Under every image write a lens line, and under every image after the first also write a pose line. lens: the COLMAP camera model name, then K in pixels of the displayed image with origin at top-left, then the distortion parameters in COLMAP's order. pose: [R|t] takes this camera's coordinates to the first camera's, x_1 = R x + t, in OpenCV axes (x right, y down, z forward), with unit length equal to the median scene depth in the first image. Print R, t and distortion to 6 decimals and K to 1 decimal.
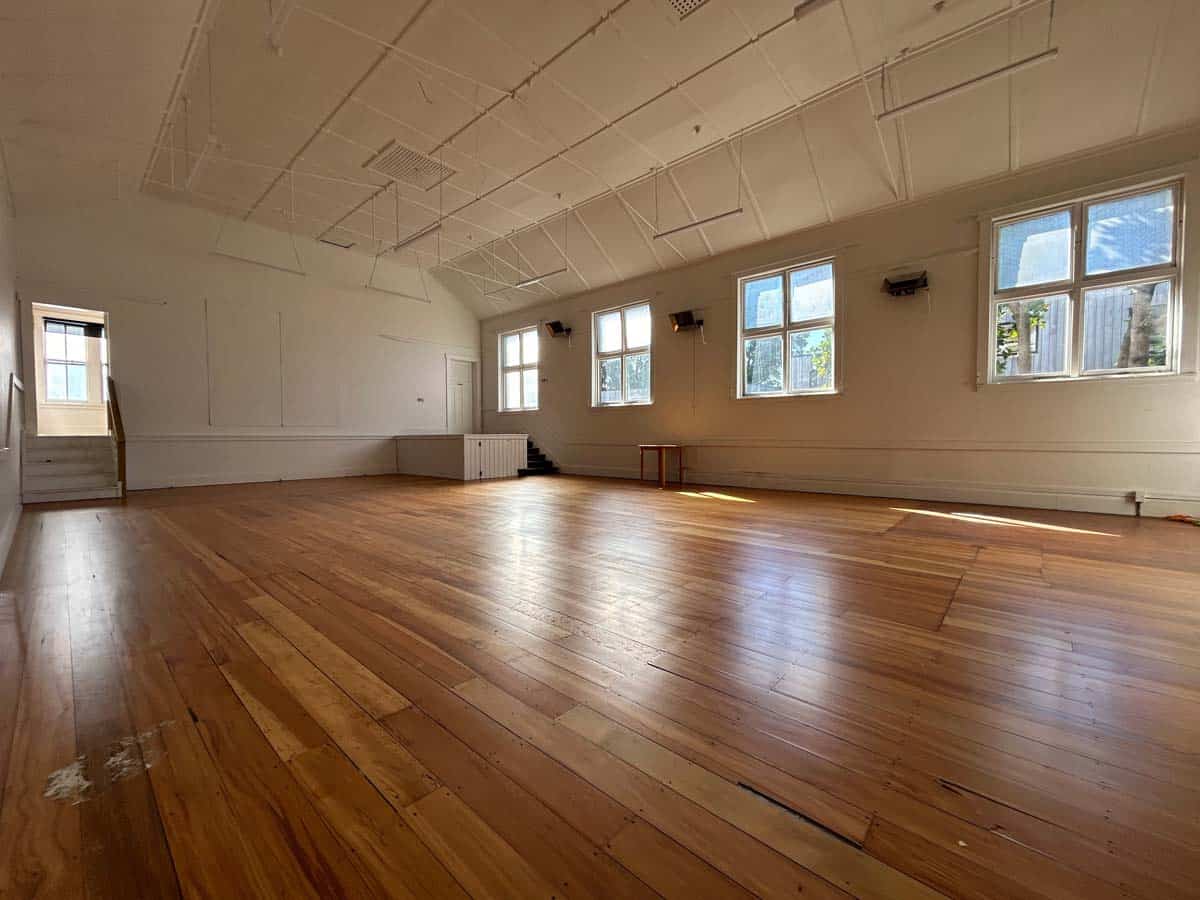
lens RADIAL K [[486.3, 0, 604.1], [0, 486.3, 444.6], [0, 0, 1]] dist [0.001158, 0.000207]
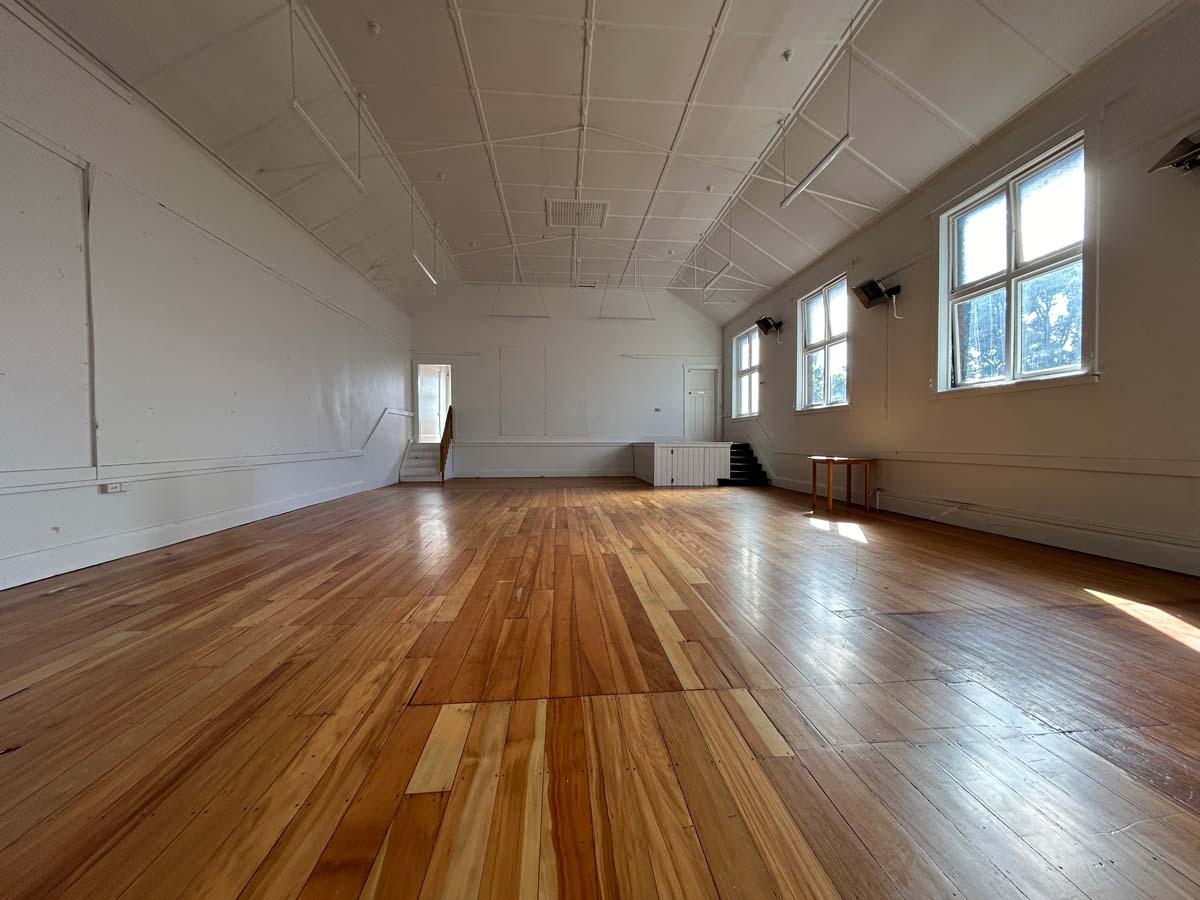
lens RADIAL K [[486.3, 0, 600.4], [0, 486.3, 450.5], [0, 0, 1]] dist [0.001158, 0.000207]
pose [[0.721468, 0.015666, -0.692271, 0.348901], [-0.013714, 0.999871, 0.008334, -0.010227], [0.692312, 0.003481, 0.721590, 0.152459]]
